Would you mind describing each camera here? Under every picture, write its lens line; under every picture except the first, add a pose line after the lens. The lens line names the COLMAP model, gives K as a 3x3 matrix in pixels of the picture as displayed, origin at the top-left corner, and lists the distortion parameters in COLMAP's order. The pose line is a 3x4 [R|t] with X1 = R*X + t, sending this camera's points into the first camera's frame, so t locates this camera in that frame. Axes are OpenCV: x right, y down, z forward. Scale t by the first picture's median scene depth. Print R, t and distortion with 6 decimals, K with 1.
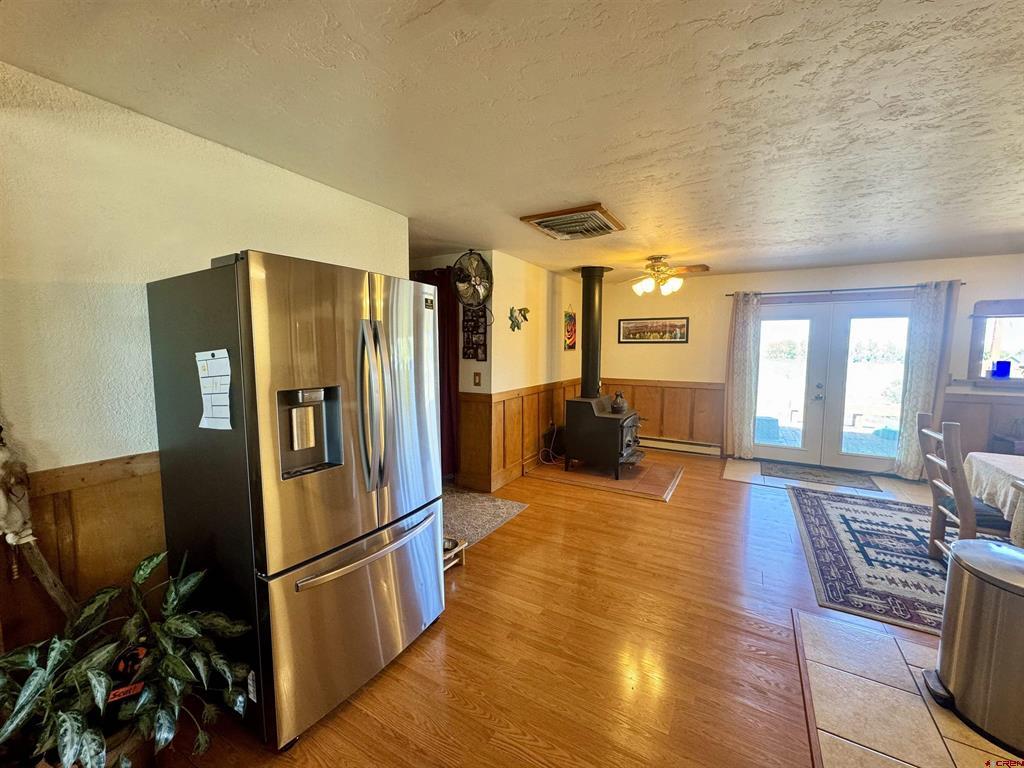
lens RADIAL K [[408.0, 0, 511.9], [0, 408.0, 381.4], [0, 0, 1]] dist [-0.002235, -0.000197]
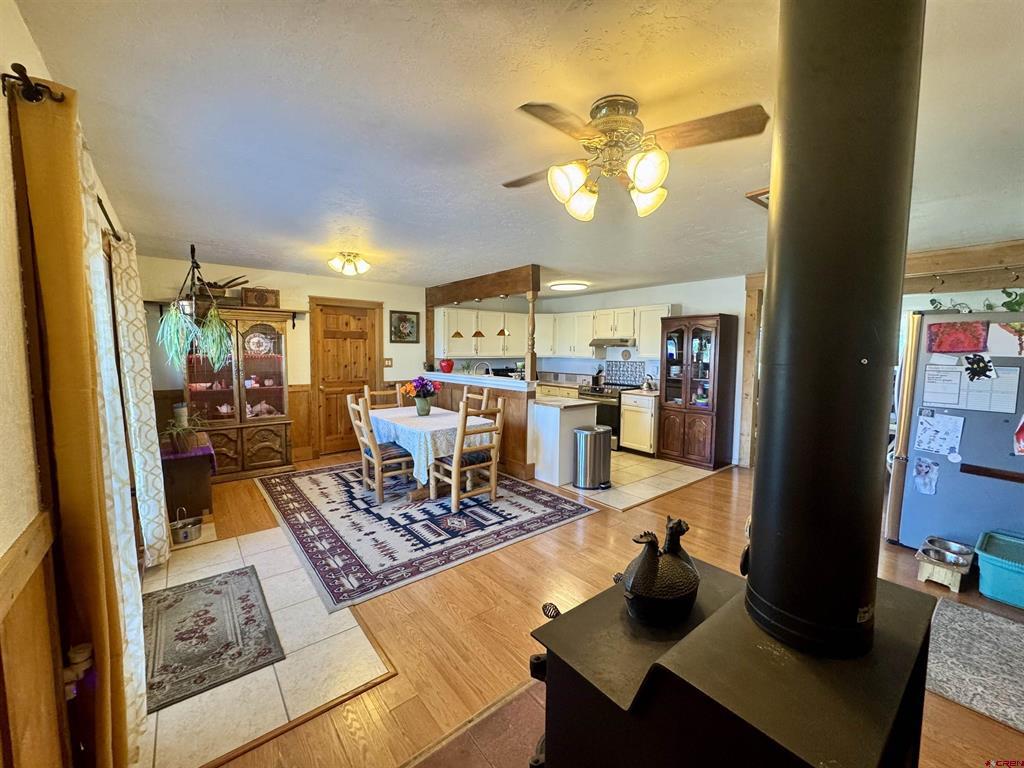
lens RADIAL K [[408.0, 0, 512.0], [0, 408.0, 380.9], [0, 0, 1]] dist [-0.002235, -0.000197]
pose [[-0.934000, -0.036968, 0.355355, 0.300684], [0.020394, 0.987494, 0.156333, -0.118463], [-0.356690, 0.153262, -0.921565, 1.424351]]
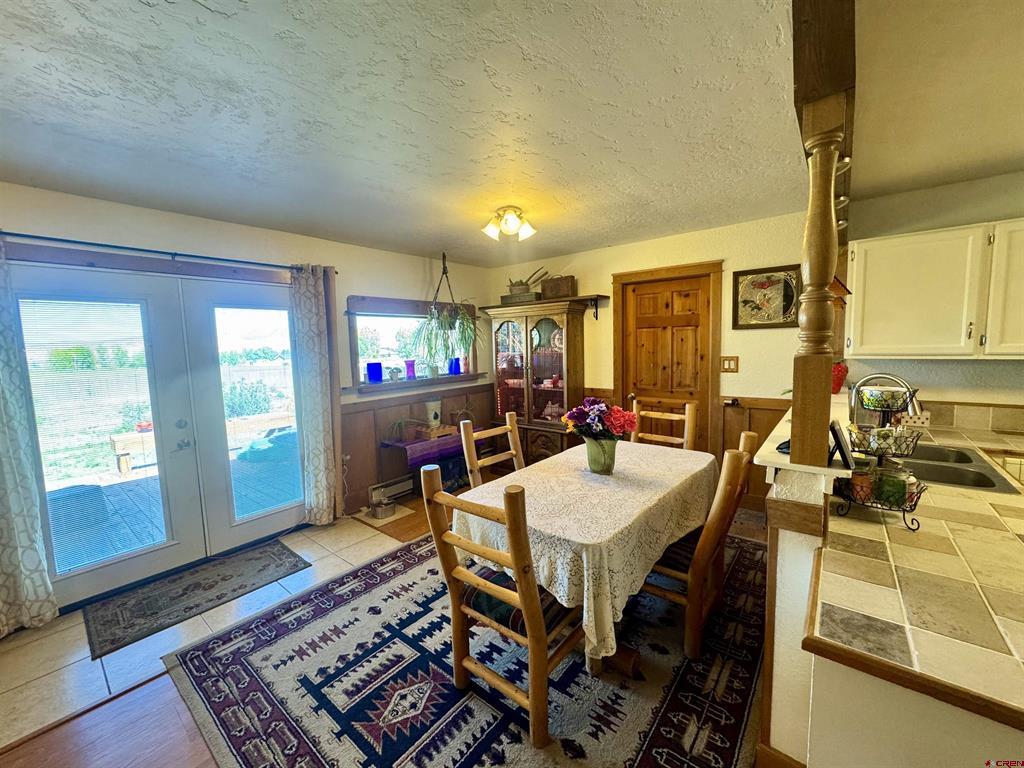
lens RADIAL K [[408.0, 0, 511.4], [0, 408.0, 381.5], [0, 0, 1]] dist [-0.002235, -0.000197]
pose [[0.161192, -0.100777, 0.981764, 0.334906], [0.113119, 0.990104, 0.083060, -0.049841], [-0.980419, 0.097668, 0.170997, 0.535498]]
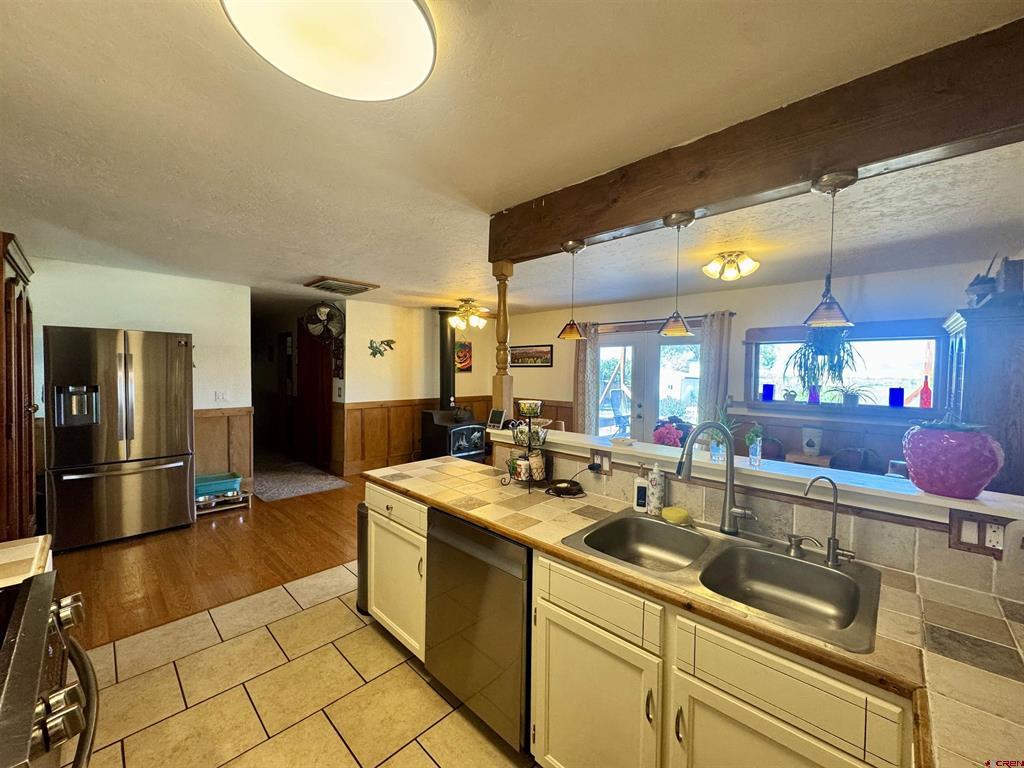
lens RADIAL K [[408.0, 0, 512.1], [0, 408.0, 379.6], [0, 0, 1]] dist [-0.002235, -0.000197]
pose [[0.971358, 0.011071, -0.237364, 0.803525], [-0.026435, 0.997748, -0.061642, 0.021416], [0.236147, 0.066151, 0.969463, -0.195555]]
